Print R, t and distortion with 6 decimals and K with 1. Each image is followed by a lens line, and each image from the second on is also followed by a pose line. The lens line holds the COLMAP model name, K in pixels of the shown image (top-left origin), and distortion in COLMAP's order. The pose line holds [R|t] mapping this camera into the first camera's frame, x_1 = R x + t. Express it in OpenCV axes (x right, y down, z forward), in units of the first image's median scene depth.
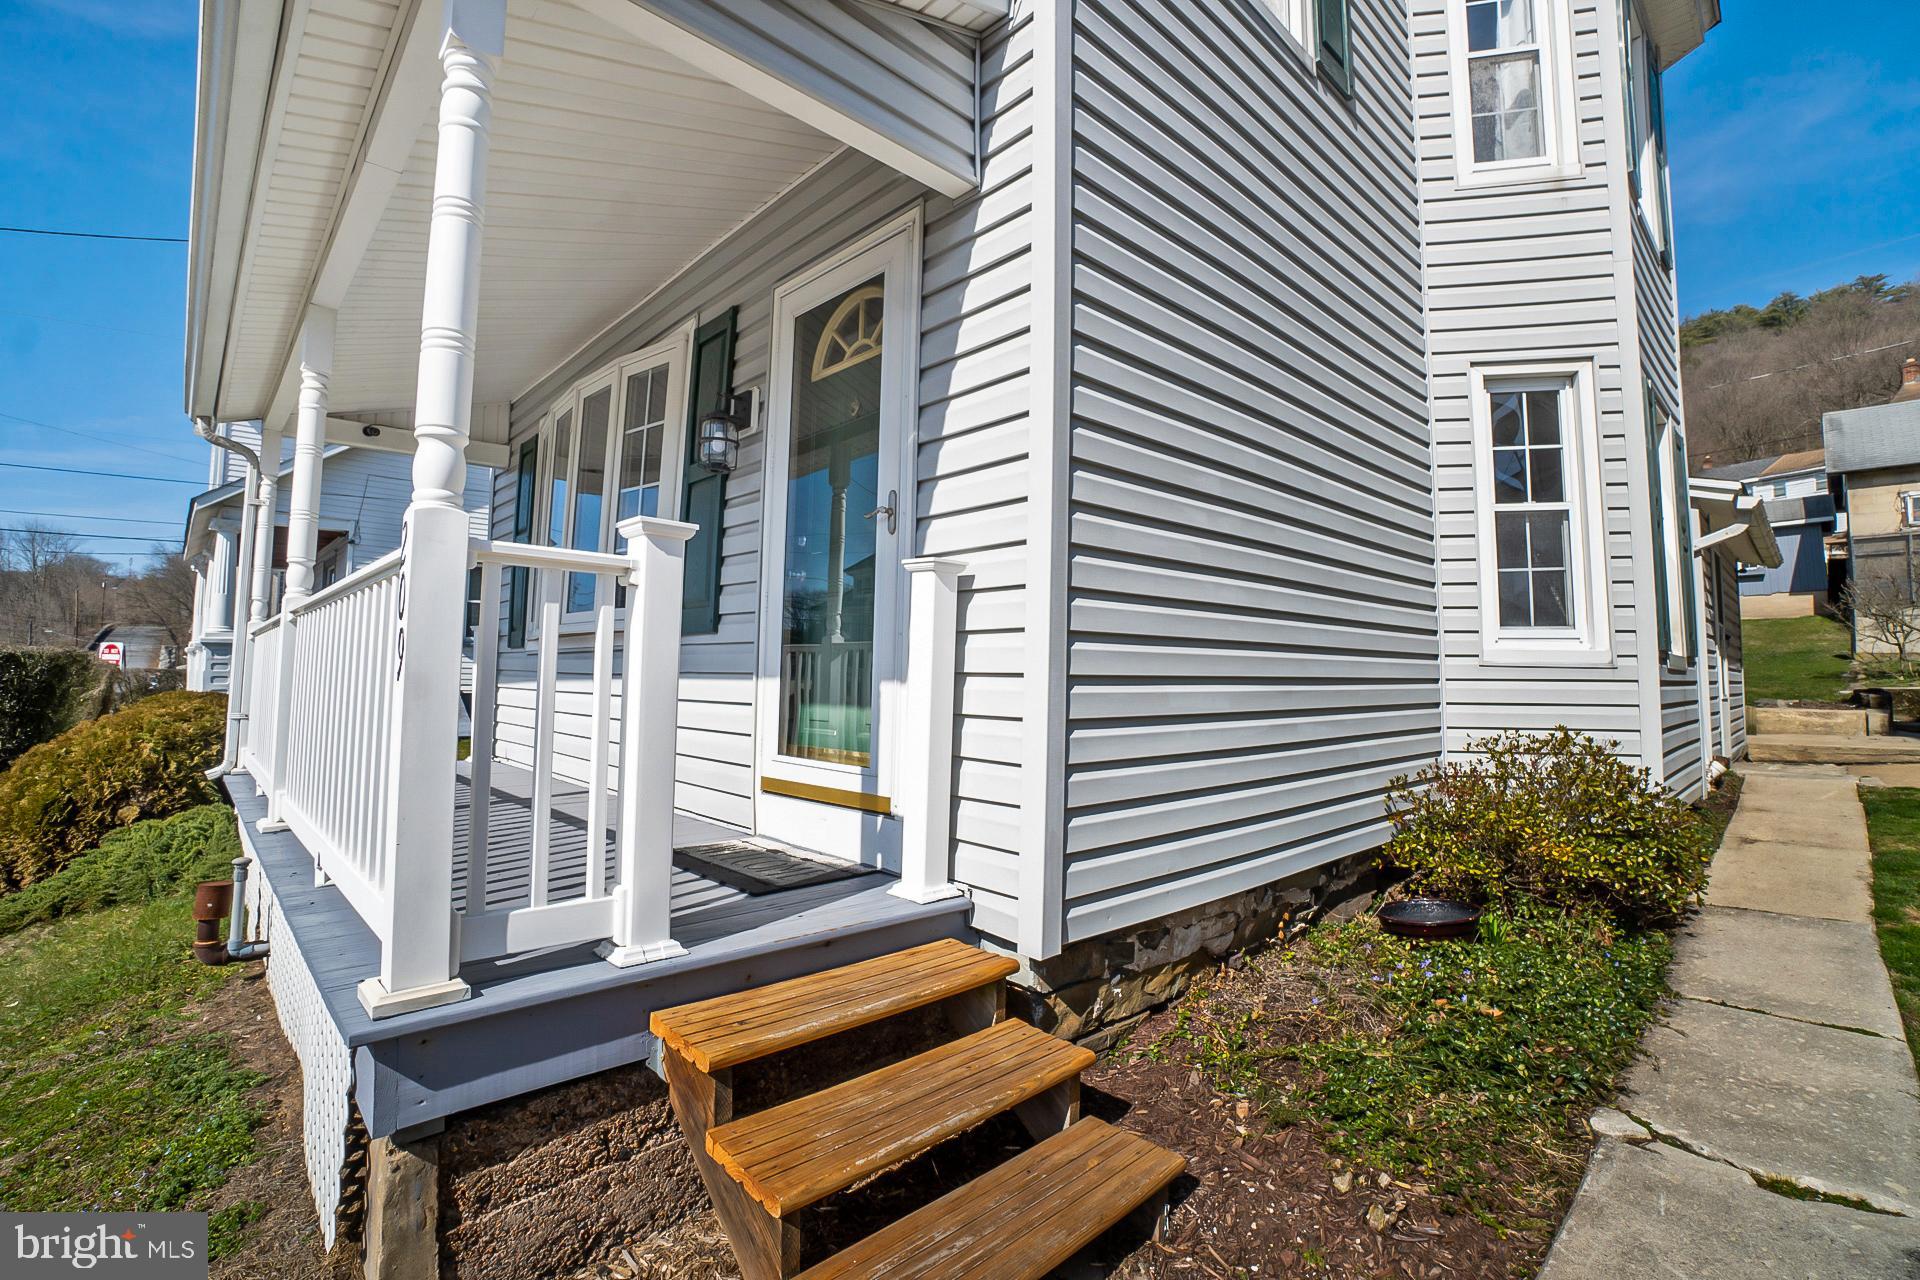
lens RADIAL K [[855.4, 0, 953.8], [0, 855.4, 621.1], [0, 0, 1]] dist [-0.061286, 0.020682]
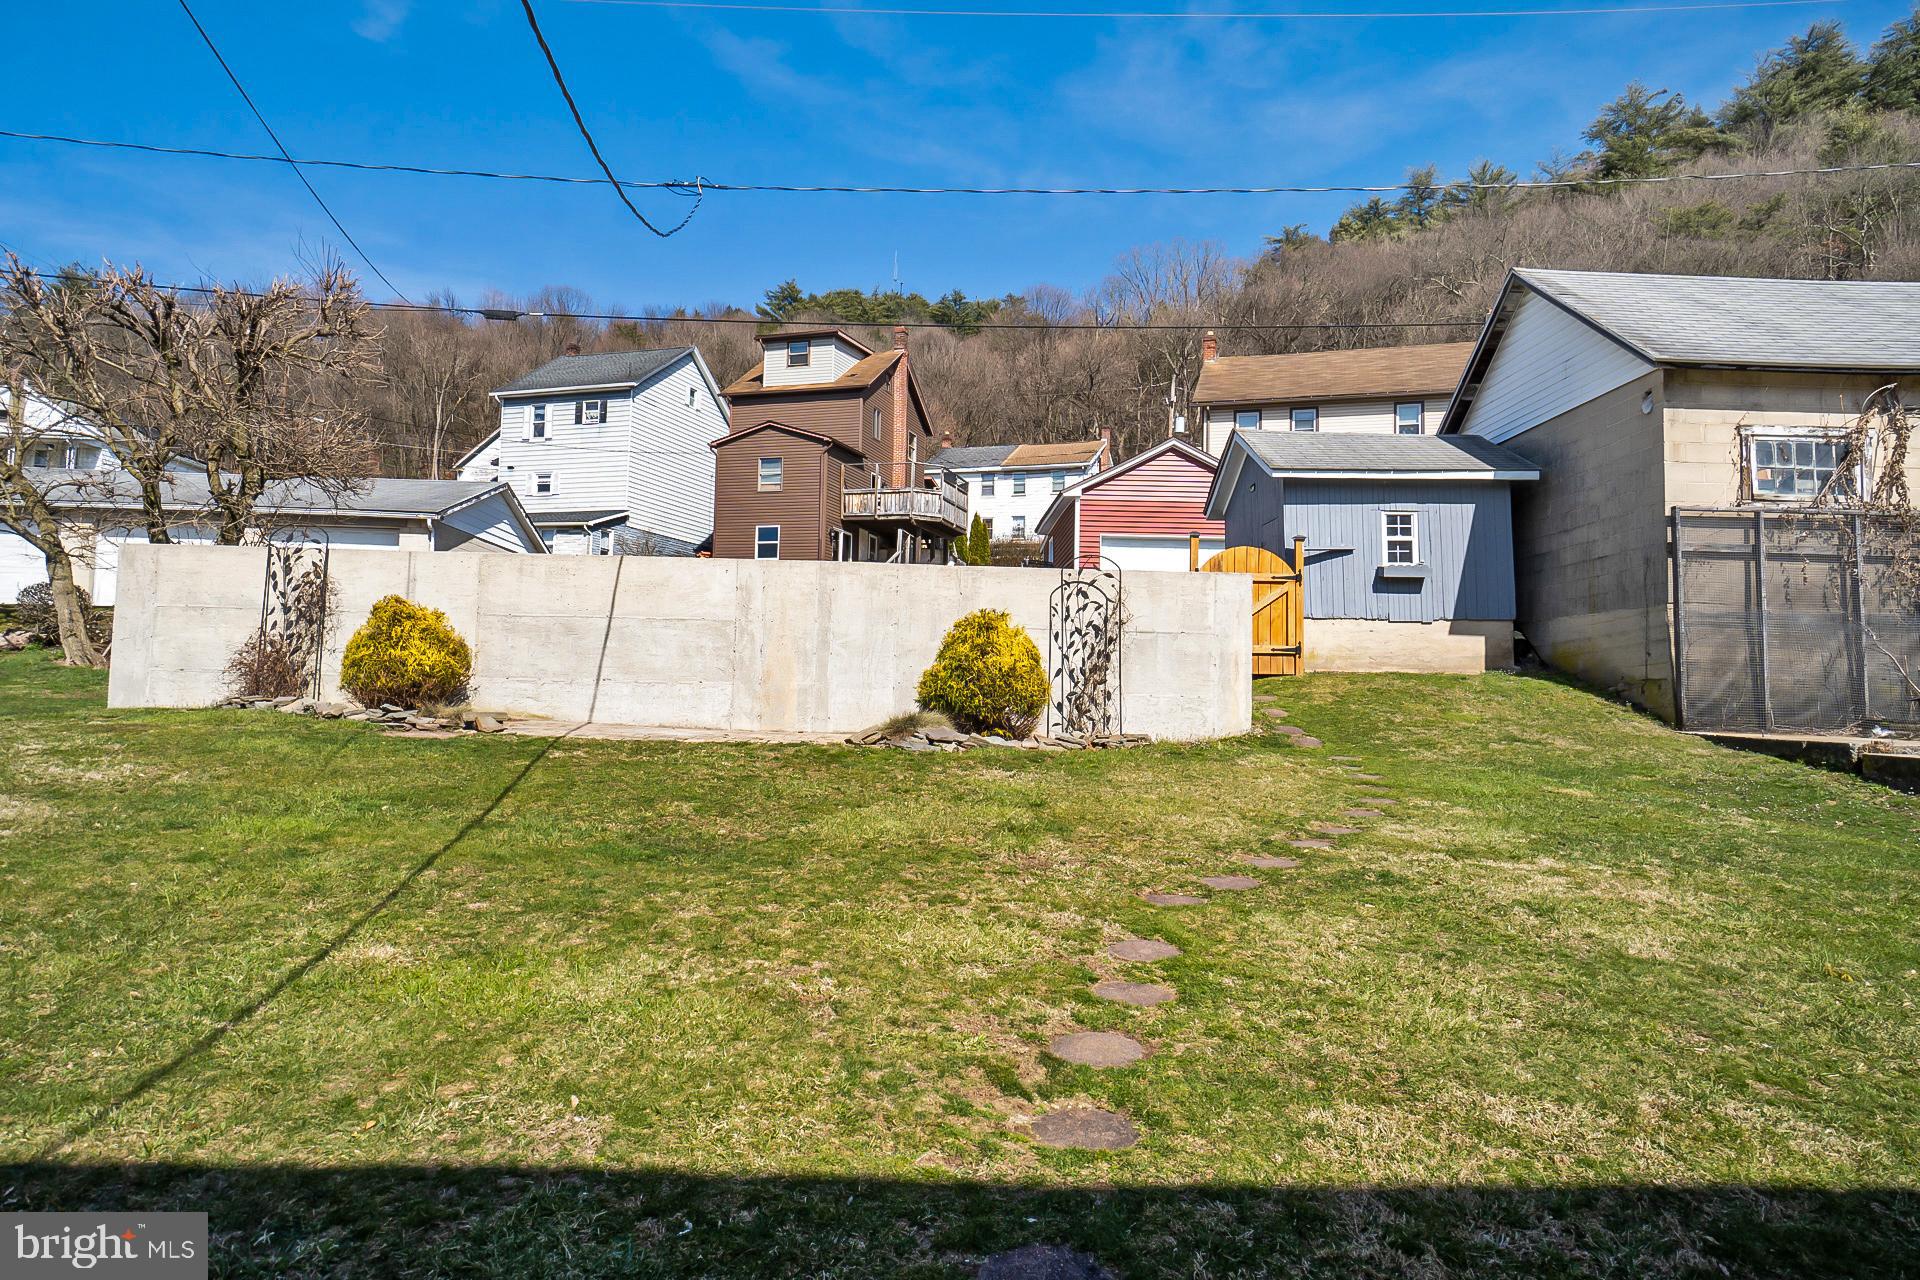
lens RADIAL K [[1194.9, 0, 958.7], [0, 1194.9, 615.2], [0, 0, 1]] dist [-0.010220, 0.022149]
pose [[0.666792, 0.056767, 0.743079, 0.305128], [-0.058262, 0.998014, -0.023961, -0.004743], [-0.742963, -0.027316, 0.668775, 0.761261]]
